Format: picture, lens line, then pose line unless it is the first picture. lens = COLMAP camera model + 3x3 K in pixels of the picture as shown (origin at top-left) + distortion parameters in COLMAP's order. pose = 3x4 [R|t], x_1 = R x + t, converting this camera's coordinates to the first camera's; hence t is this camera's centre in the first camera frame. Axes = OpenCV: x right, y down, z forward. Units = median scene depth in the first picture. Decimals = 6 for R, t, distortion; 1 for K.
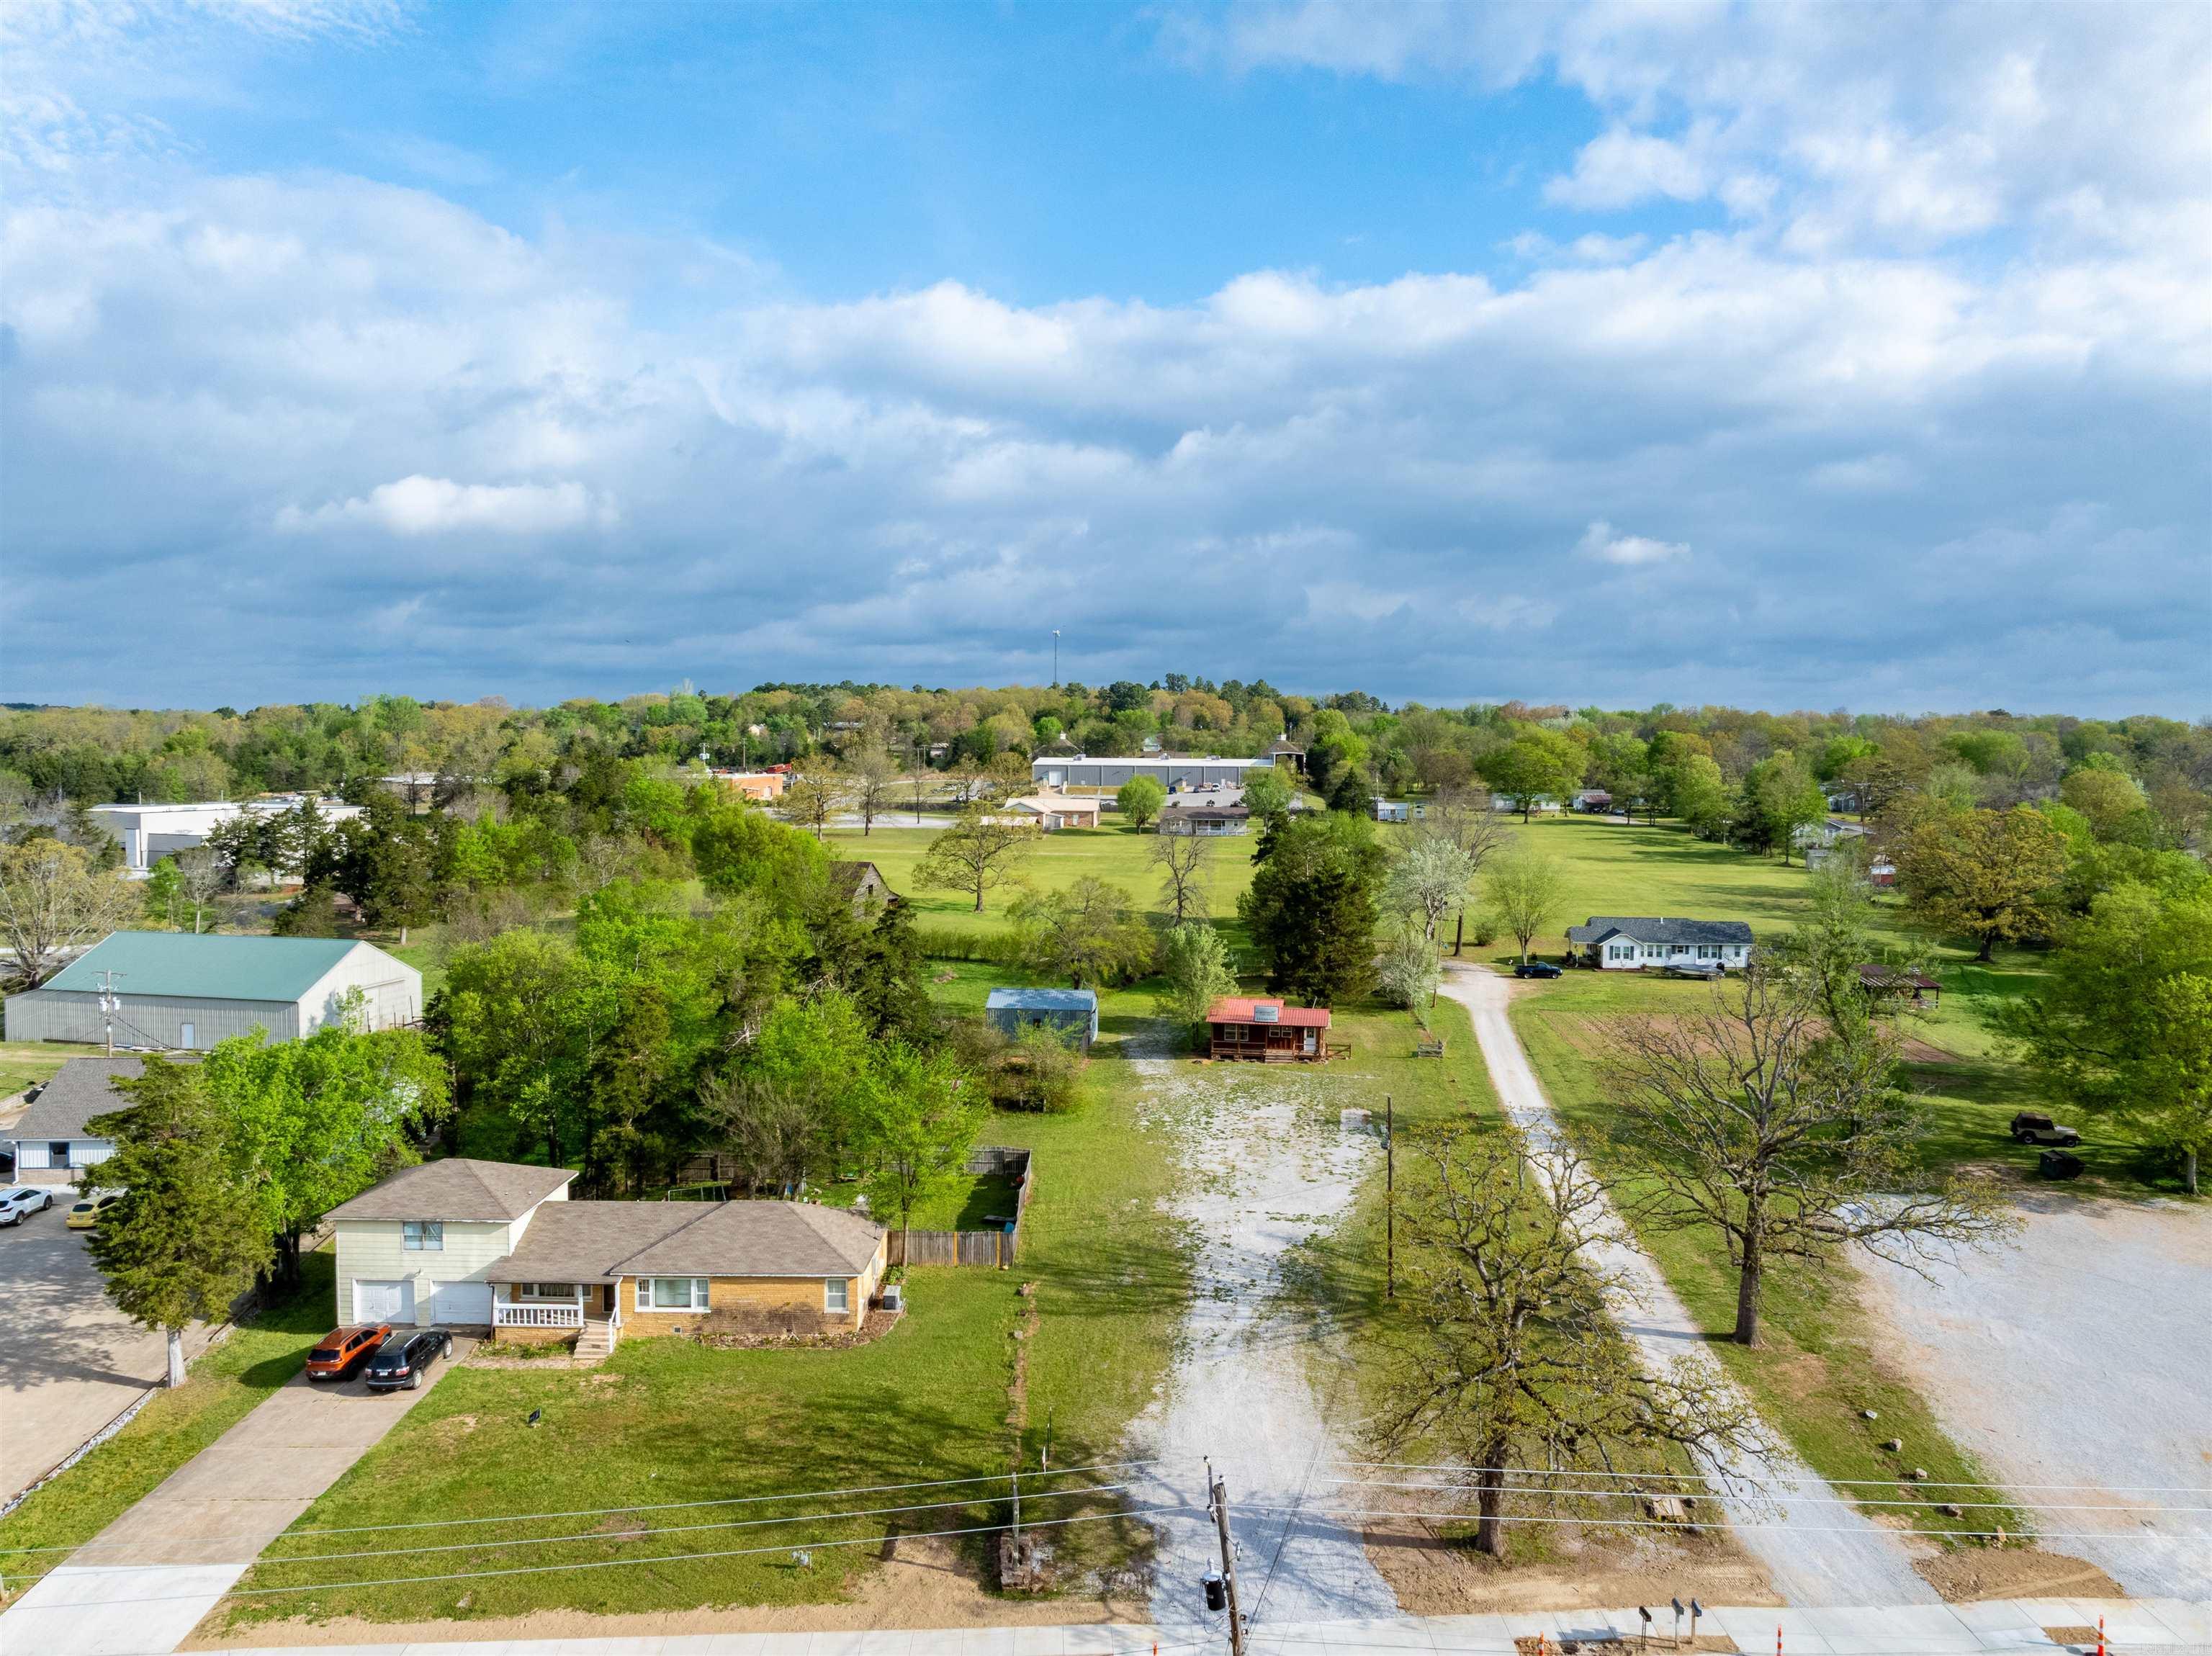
lens RADIAL K [[1562.7, 0, 1106.0], [0, 1562.7, 828.0], [0, 0, 1]] dist [-0.046782, 0.041889]
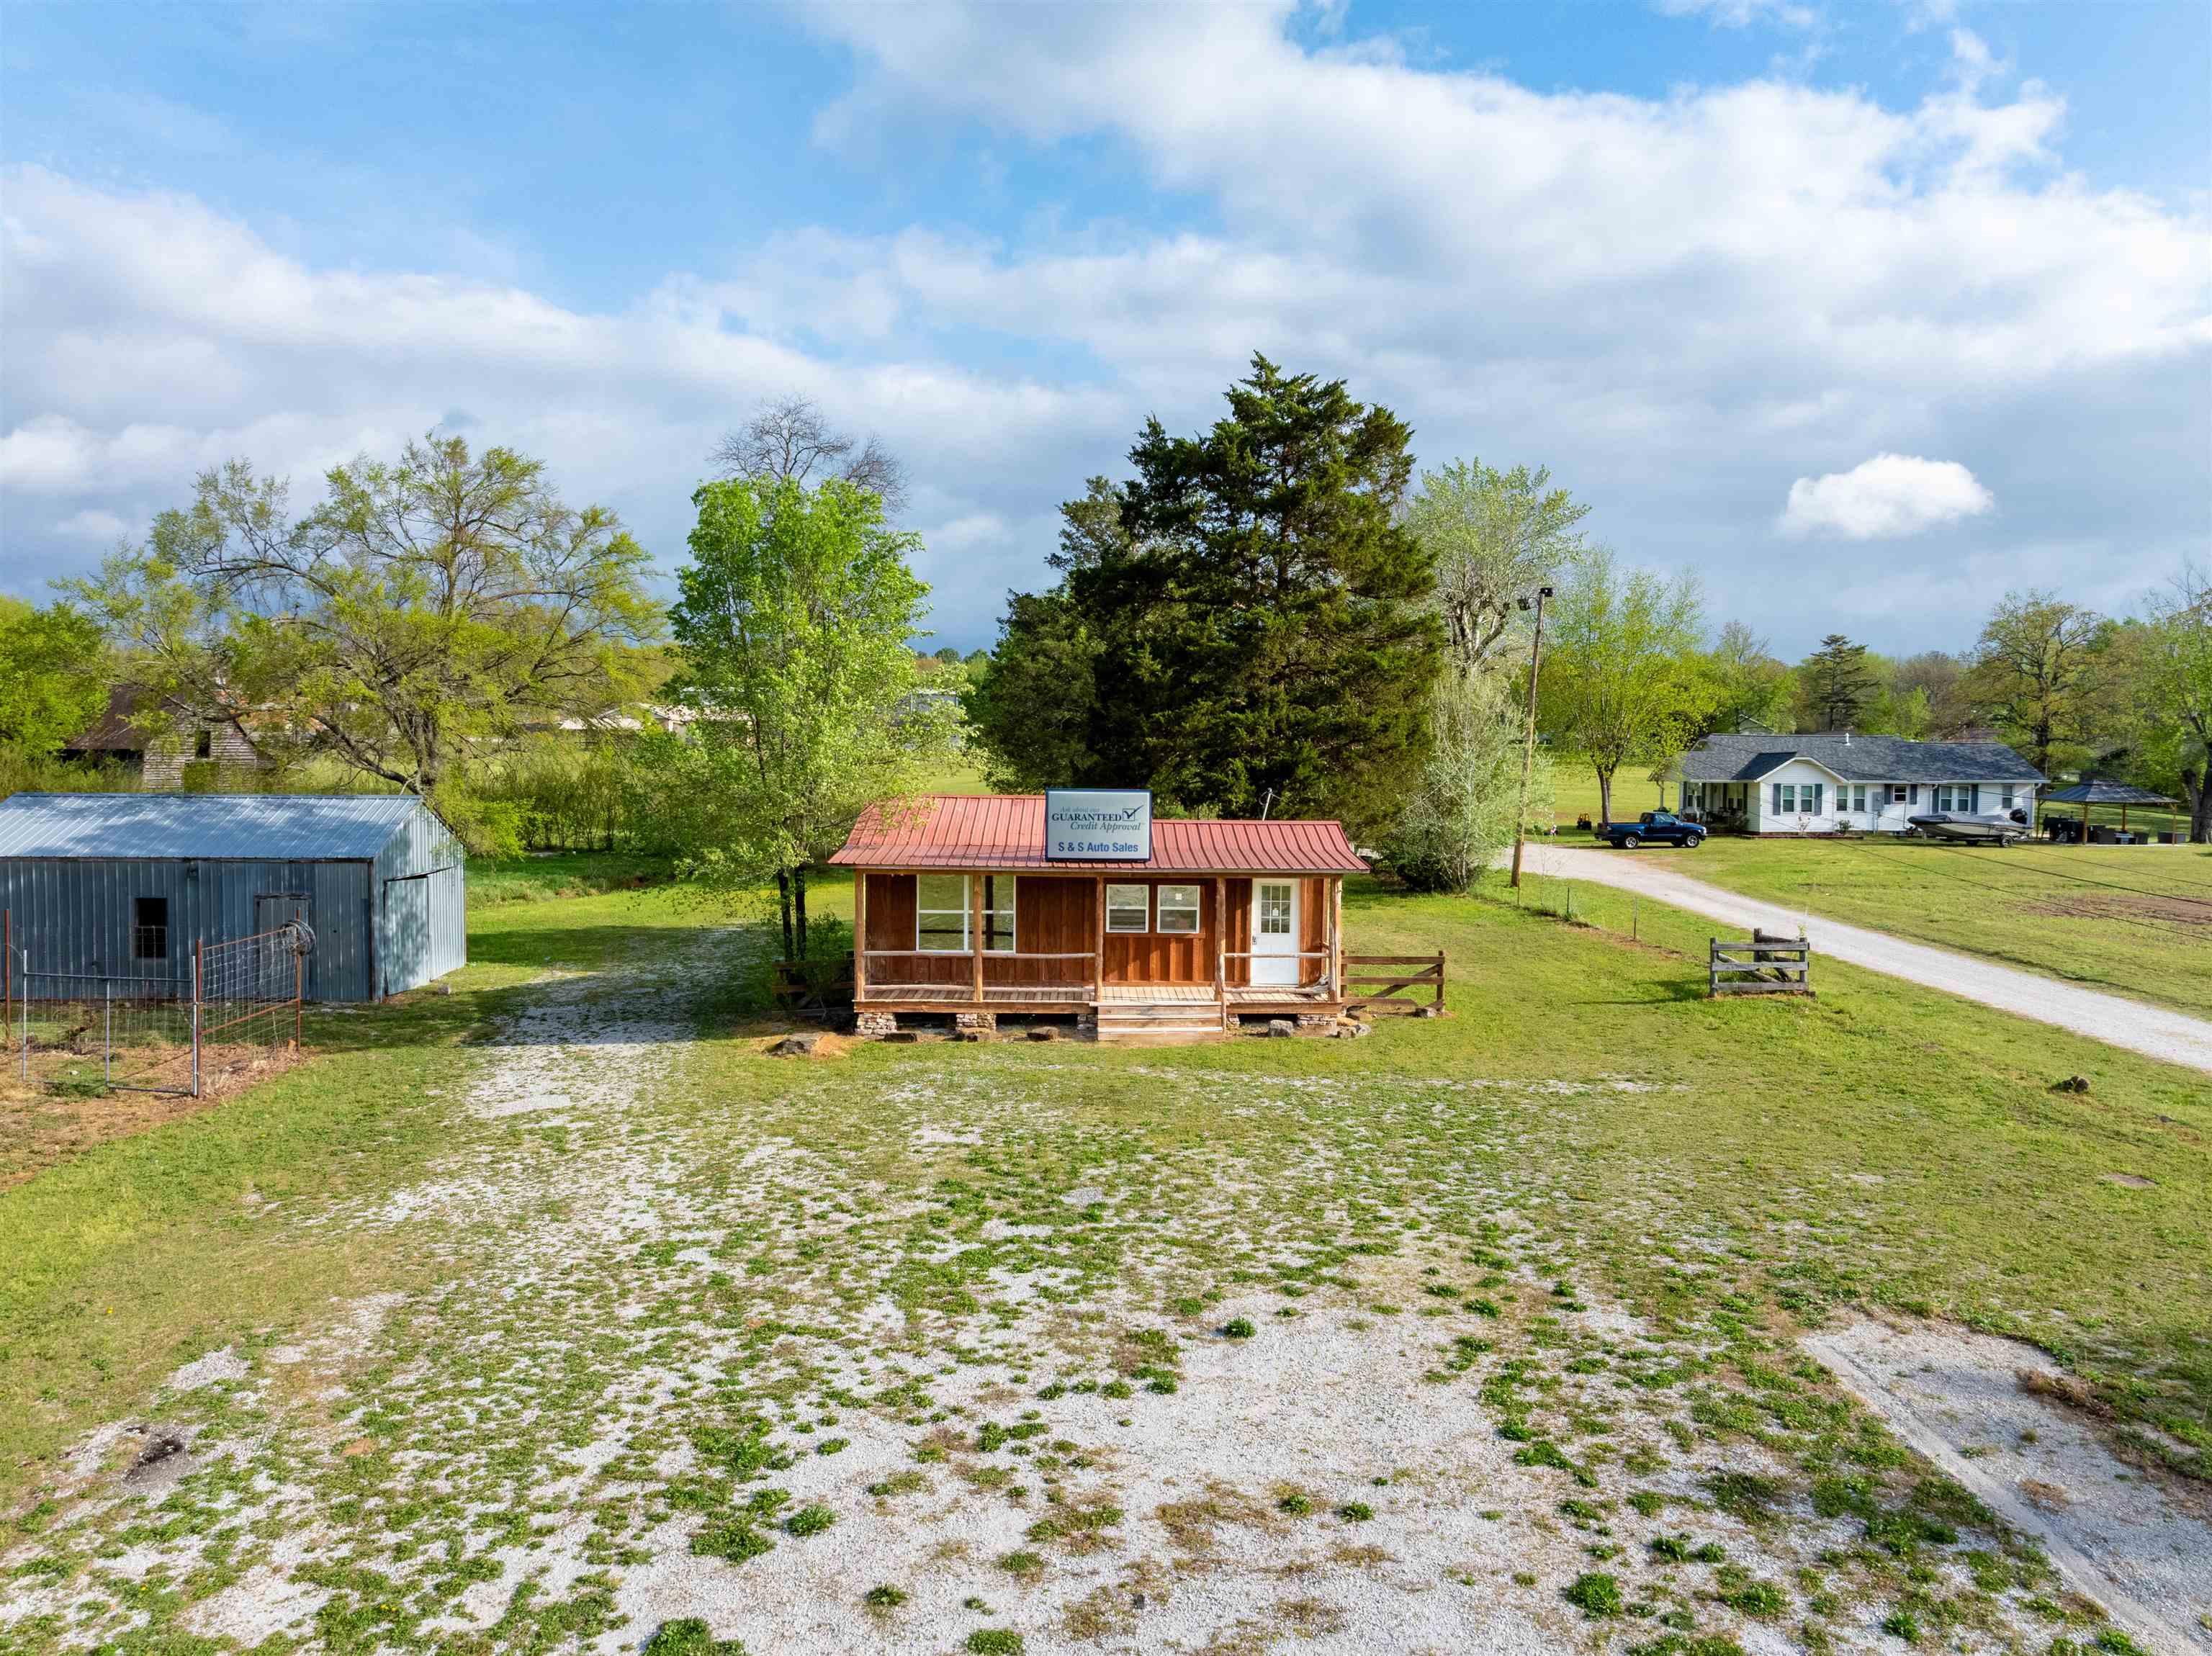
lens RADIAL K [[1562.7, 0, 1106.0], [0, 1562.7, 828.0], [0, 0, 1]] dist [-0.046782, 0.041889]
pose [[0.984481, -0.009987, 0.175205, 0.062492], [0.012108, 0.999866, -0.011044, 0.118805], [-0.175071, 0.012994, 0.984470, 0.756364]]
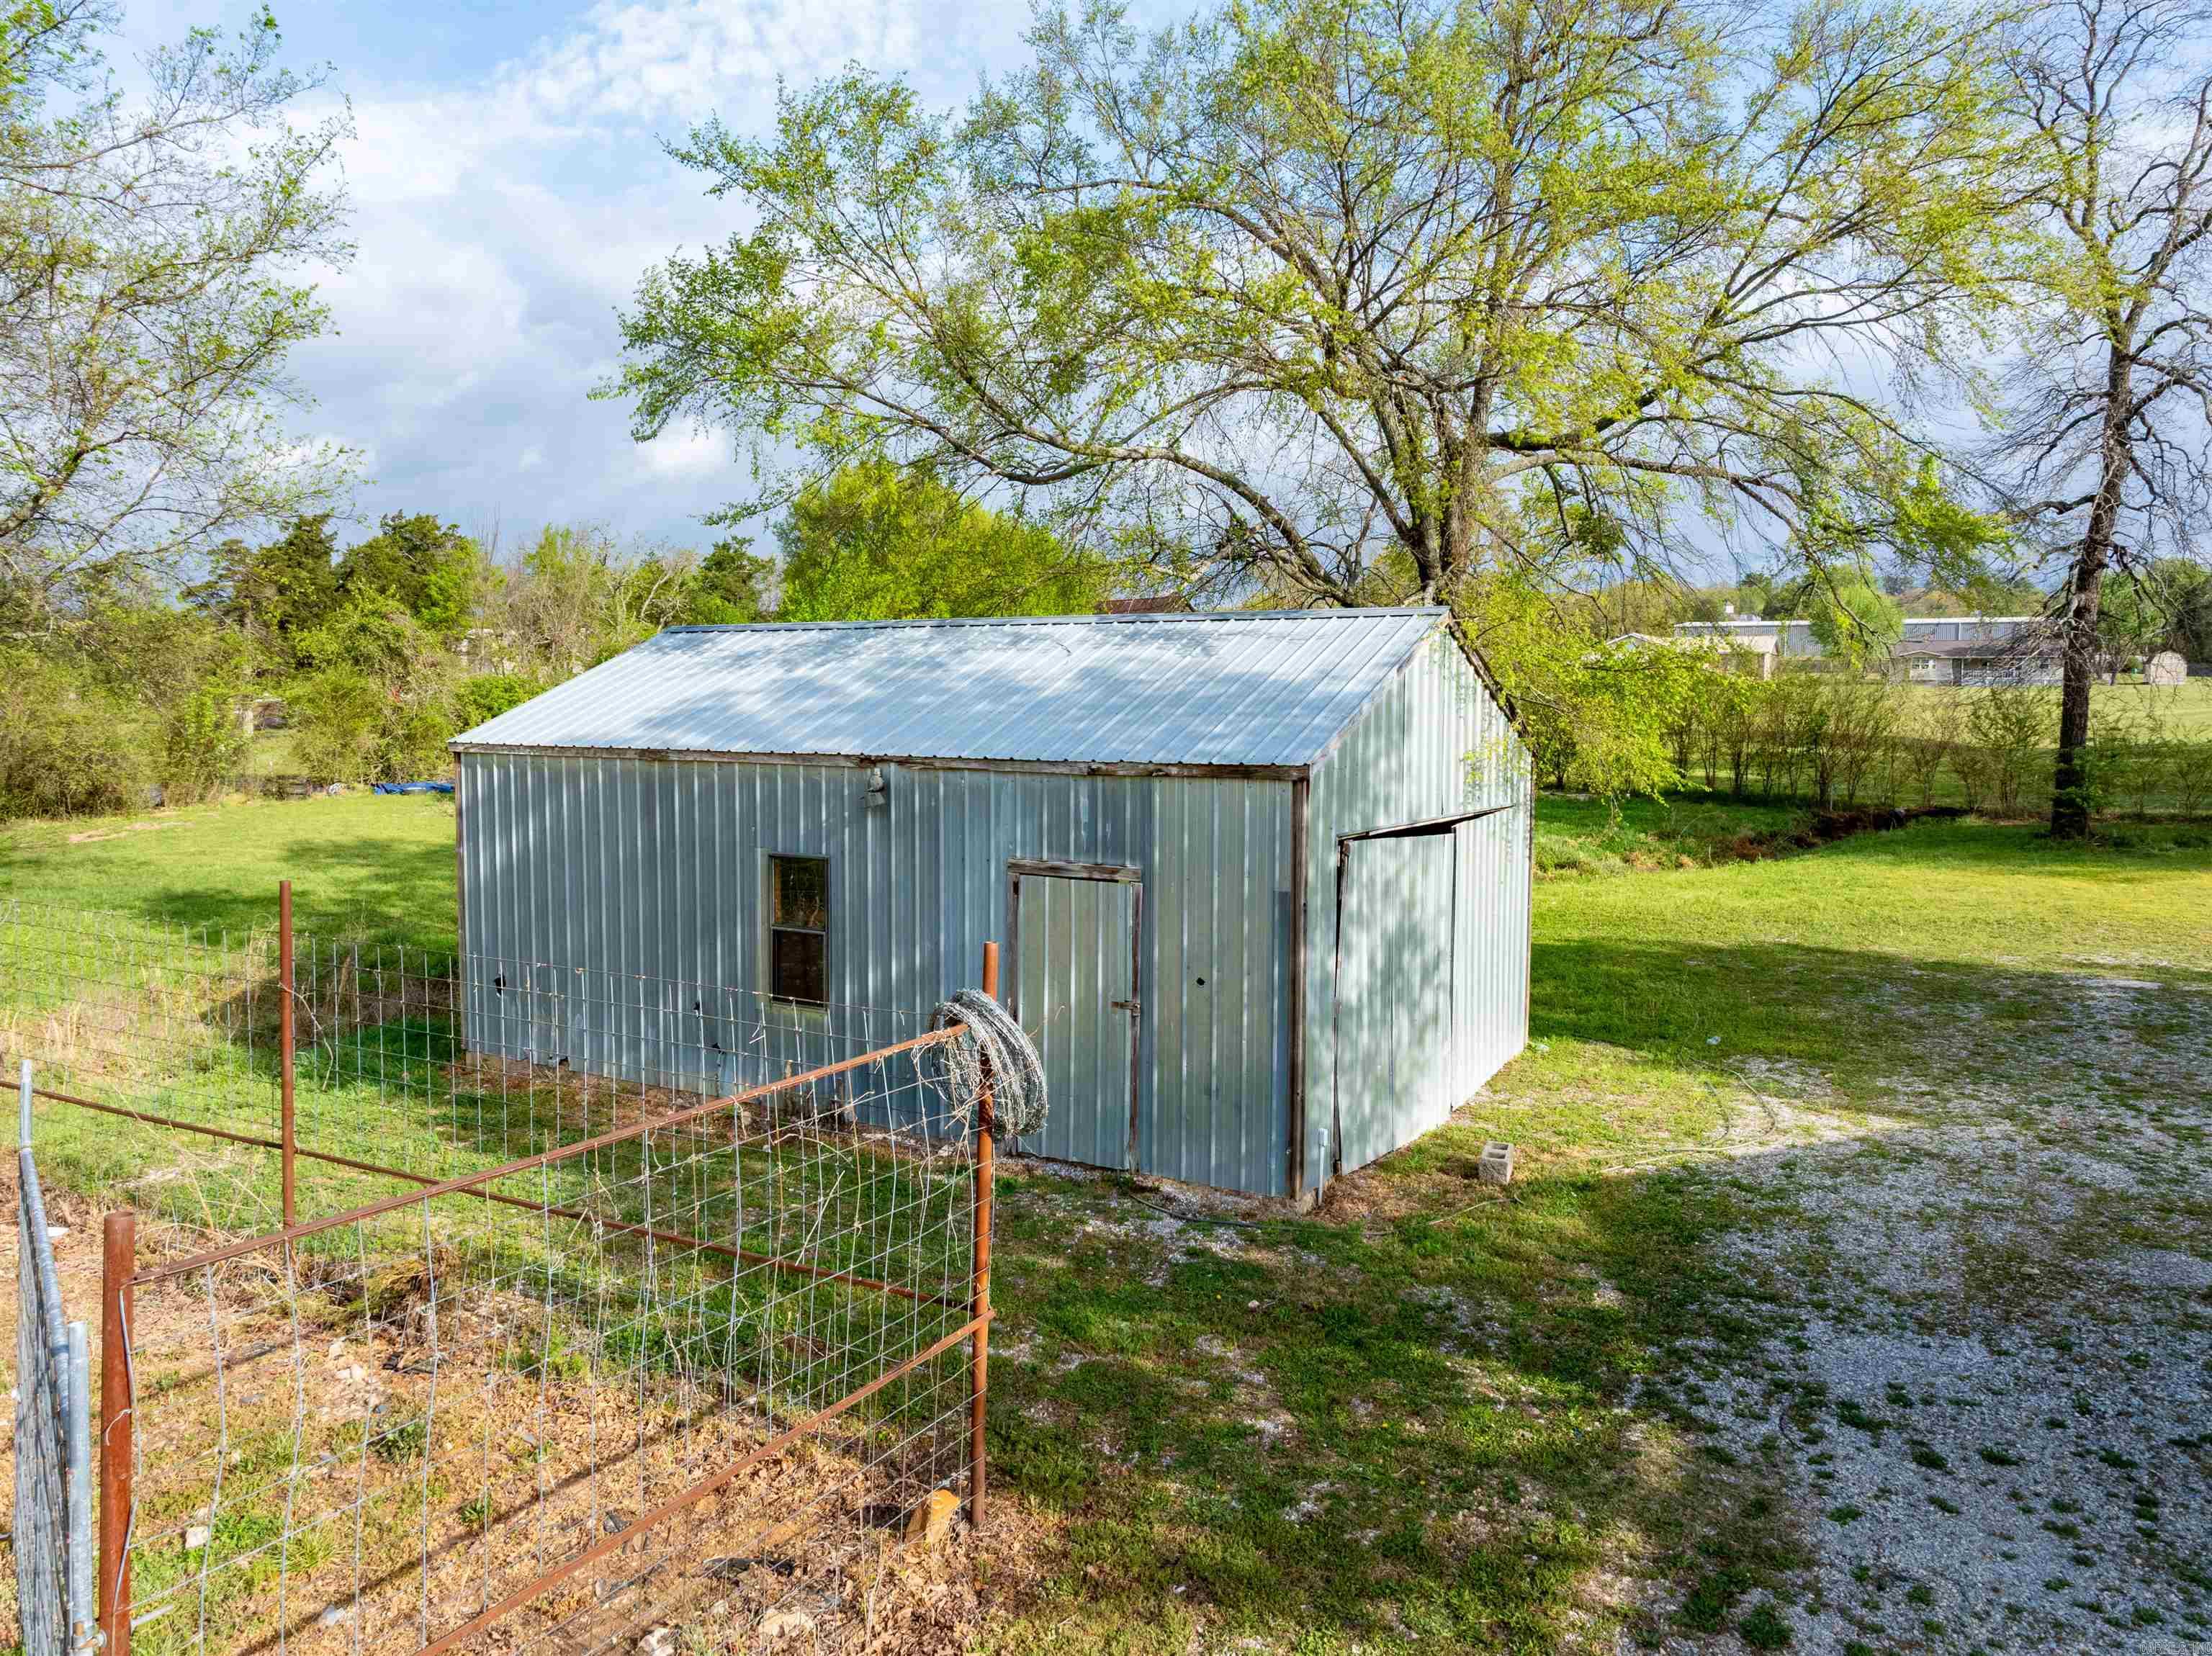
lens RADIAL K [[1562.7, 0, 1106.0], [0, 1562.7, 828.0], [0, 0, 1]] dist [-0.046782, 0.041889]
pose [[0.913195, 0.030492, -0.406380, -0.000143], [-0.022573, 0.999451, 0.024266, 0.121458], [0.406896, -0.012987, 0.913382, 0.995957]]
